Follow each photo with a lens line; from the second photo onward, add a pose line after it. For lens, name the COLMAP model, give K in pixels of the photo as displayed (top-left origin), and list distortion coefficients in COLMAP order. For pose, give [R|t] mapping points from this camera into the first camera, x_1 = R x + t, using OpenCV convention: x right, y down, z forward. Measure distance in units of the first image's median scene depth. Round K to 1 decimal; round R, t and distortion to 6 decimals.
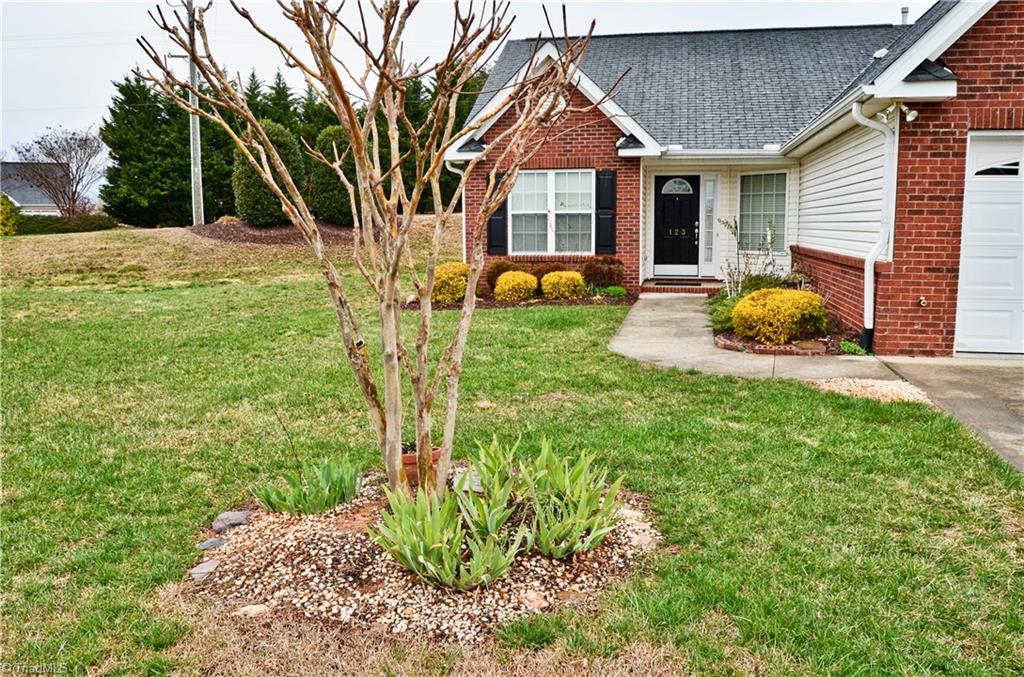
lens RADIAL K [[794.1, 0, 515.8], [0, 794.1, 338.3], [0, 0, 1]] dist [-0.094977, 0.032950]
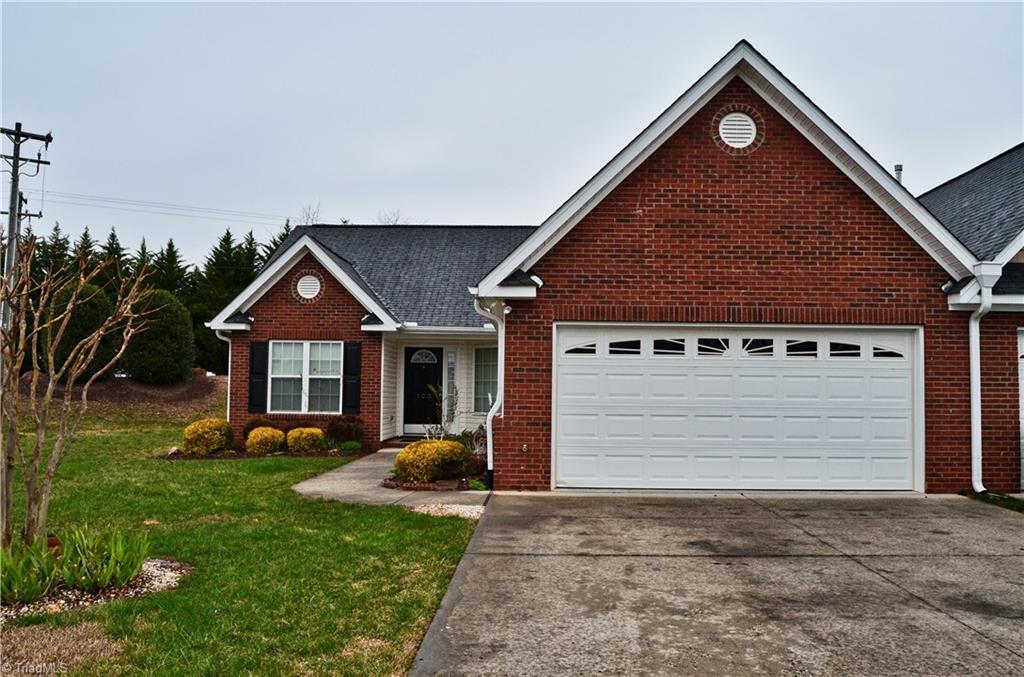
lens RADIAL K [[794.1, 0, 514.9], [0, 794.1, 340.7], [0, 0, 1]] dist [-0.094977, 0.032950]
pose [[0.983285, 0.028642, 0.179806, 0.143757], [0.008459, 0.979296, -0.202257, 0.024987], [-0.181876, 0.200397, 0.962685, -0.177466]]
